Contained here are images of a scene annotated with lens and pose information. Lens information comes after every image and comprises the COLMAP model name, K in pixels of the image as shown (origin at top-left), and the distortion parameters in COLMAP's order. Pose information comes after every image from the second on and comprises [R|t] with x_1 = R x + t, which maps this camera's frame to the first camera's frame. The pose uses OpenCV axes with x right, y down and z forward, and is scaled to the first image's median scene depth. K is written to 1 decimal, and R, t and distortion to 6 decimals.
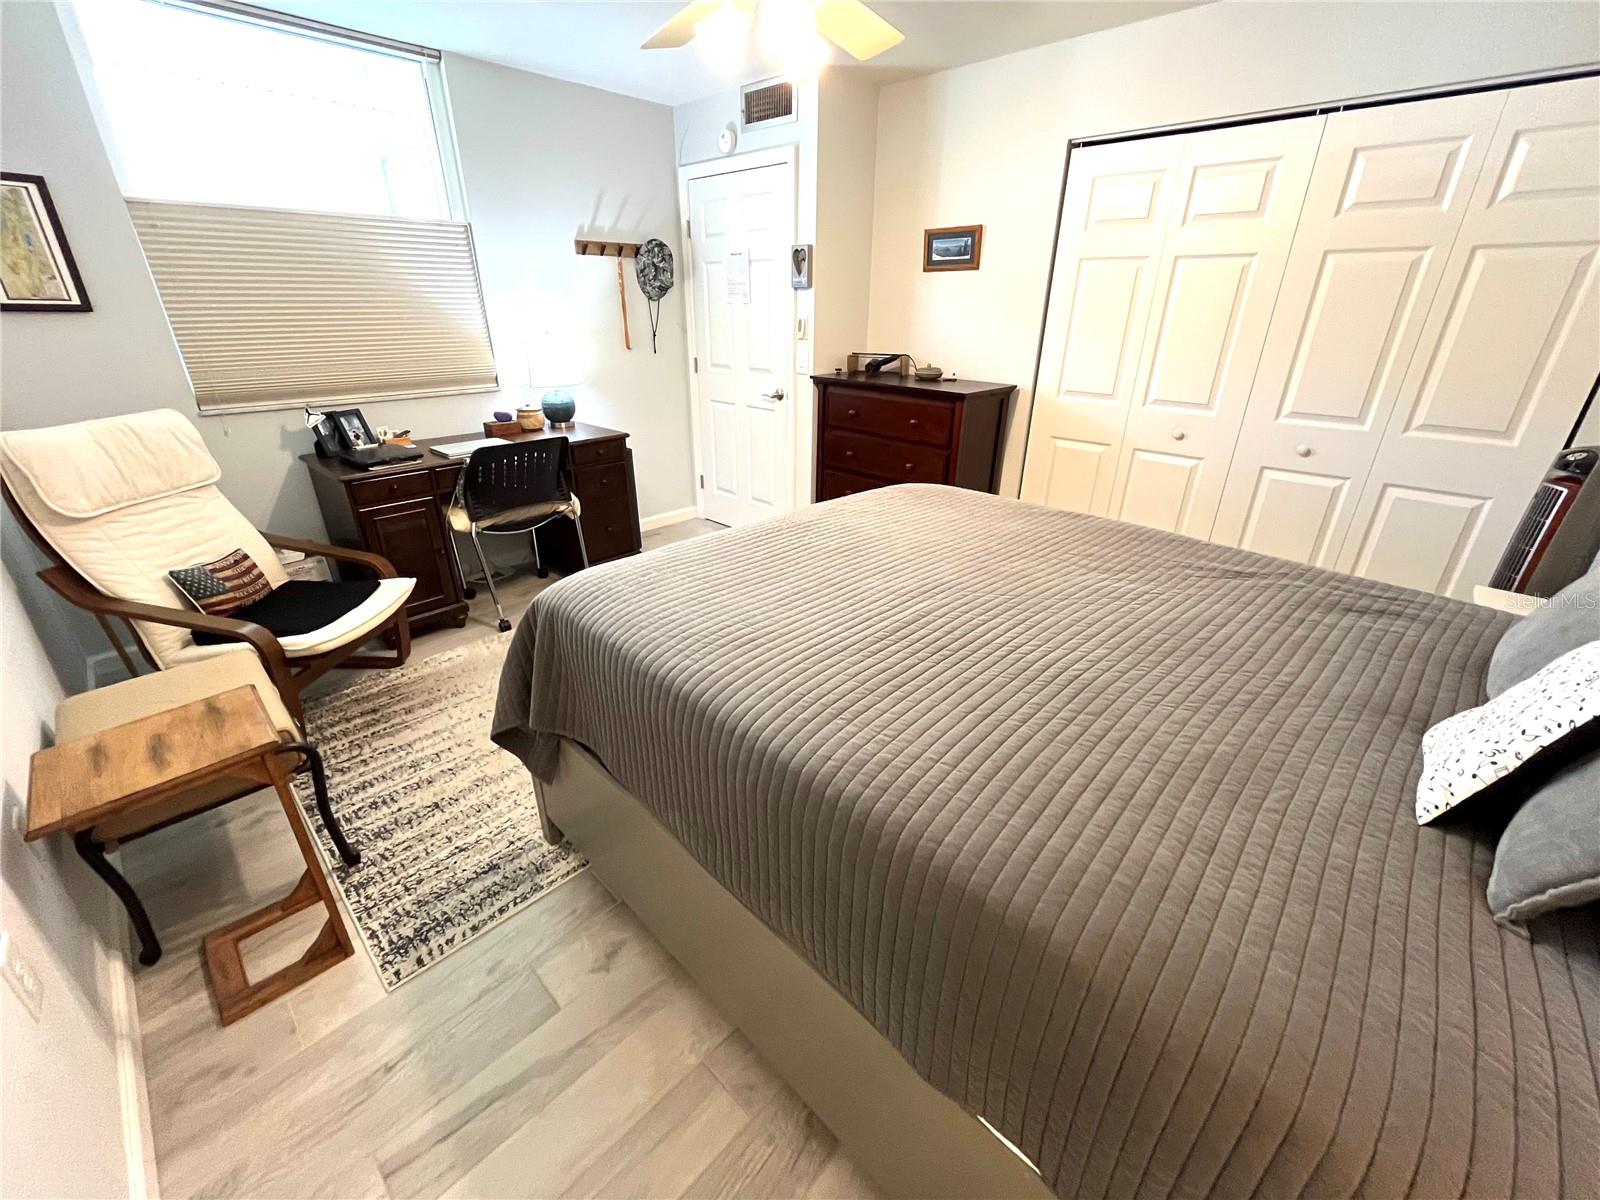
lens RADIAL K [[655.6, 0, 802.8], [0, 655.6, 596.4], [0, 0, 1]] dist [0.002584, 0.000322]
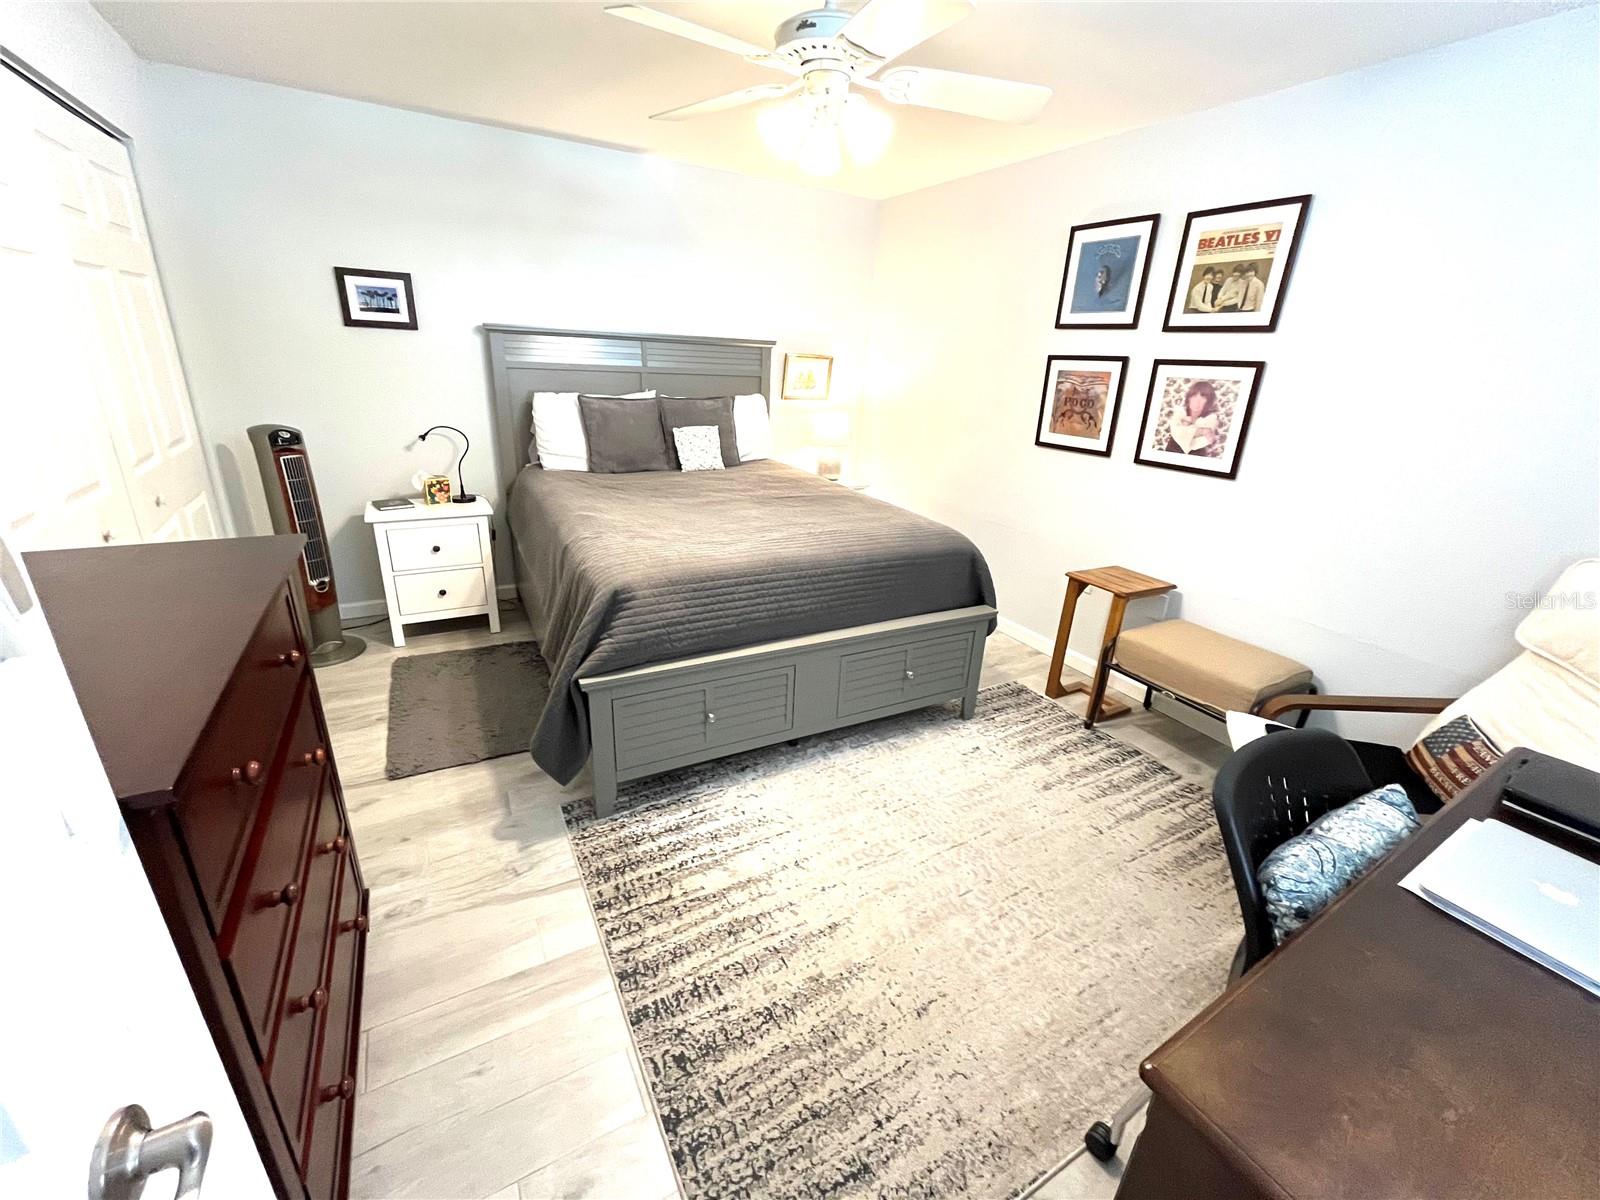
lens RADIAL K [[655.6, 0, 800.8], [0, 655.6, 594.7], [0, 0, 1]] dist [0.002584, 0.000322]
pose [[-0.955399, -0.152095, 0.253140, -0.204981], [0.069077, 0.718305, 0.692291, -0.530242], [-0.287126, 0.678900, -0.675762, 1.124442]]
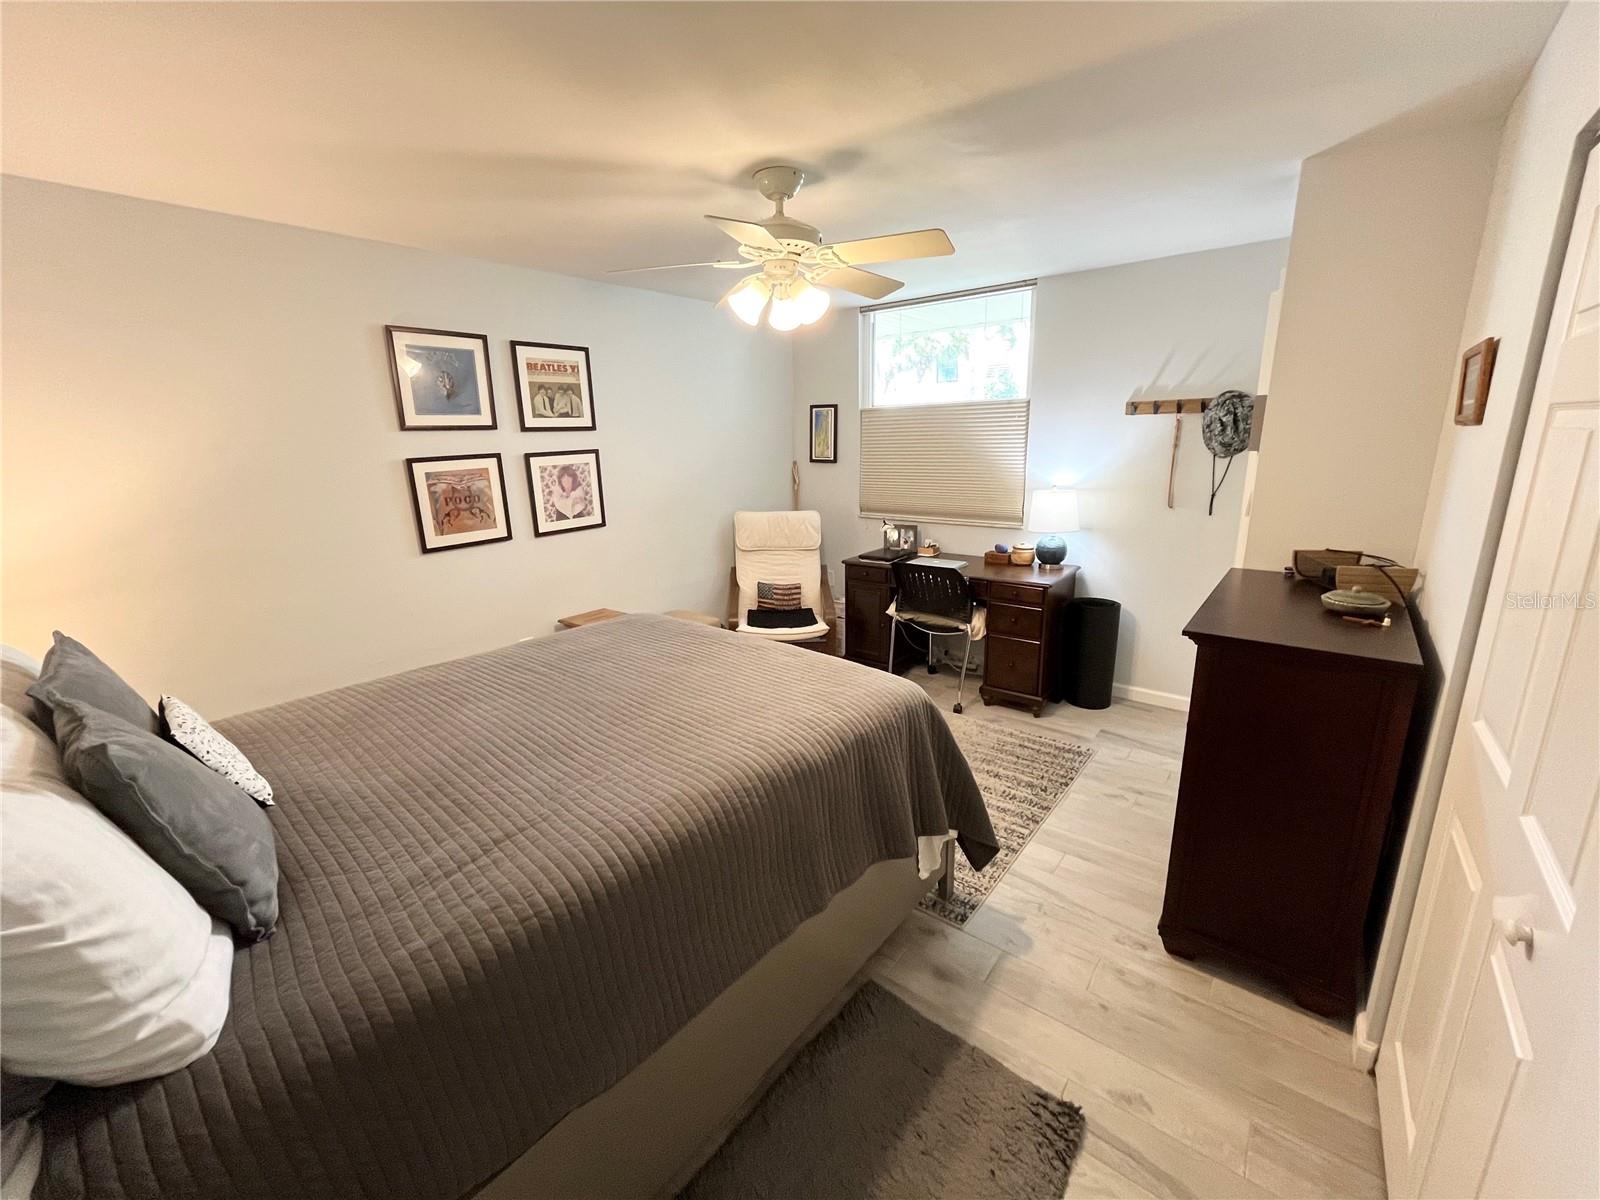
lens RADIAL K [[655.6, 0, 799.0], [0, 655.6, 600.1], [0, 0, 1]] dist [0.002584, 0.000322]
pose [[0.083157, 0.238658, -0.967537, 0.712265], [-0.388561, 0.901820, 0.189052, -0.281040], [0.917663, 0.360226, 0.167726, 0.510741]]
